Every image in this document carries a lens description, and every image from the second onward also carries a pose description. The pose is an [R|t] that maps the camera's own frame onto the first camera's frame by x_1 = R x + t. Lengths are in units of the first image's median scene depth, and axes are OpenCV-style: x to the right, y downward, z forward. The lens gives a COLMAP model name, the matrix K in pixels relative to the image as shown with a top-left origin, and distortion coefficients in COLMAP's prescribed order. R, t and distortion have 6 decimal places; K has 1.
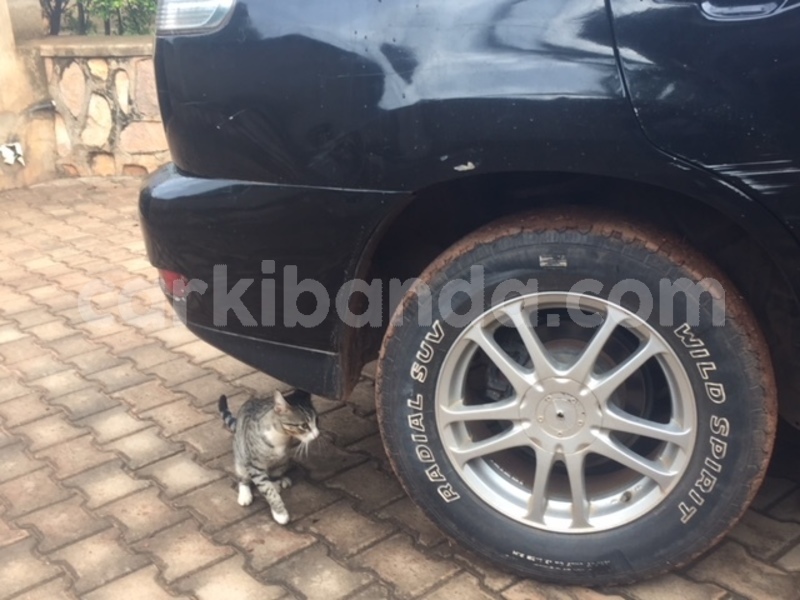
lens RADIAL K [[902.8, 0, 401.0], [0, 902.8, 299.1], [0, 0, 1]] dist [0.032837, 0.000000]
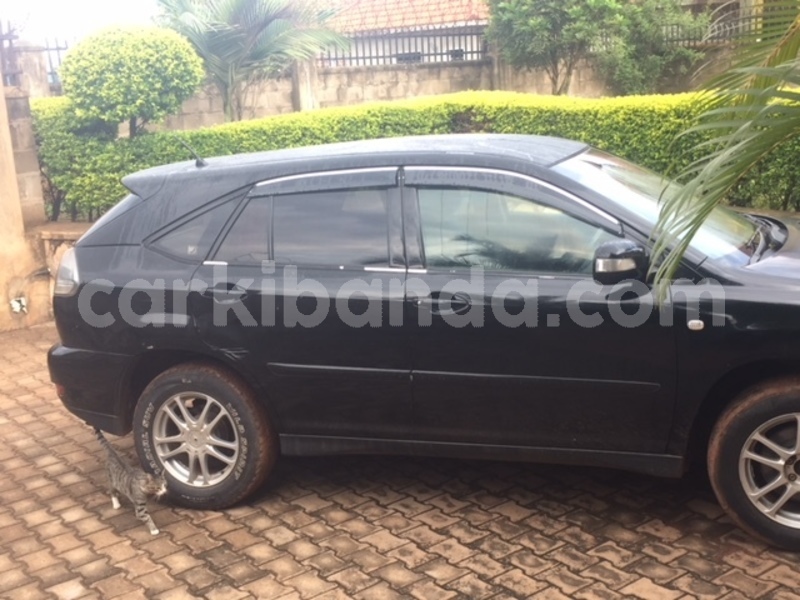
lens RADIAL K [[986.2, 0, 399.1], [0, 986.2, 300.5], [0, 0, 1]] dist [0.038705, 0.000000]
pose [[0.998441, -0.000715, -0.055819, 0.522577], [-0.006057, 0.992627, -0.121058, 0.040485], [0.055494, 0.121207, 0.991075, -1.049823]]
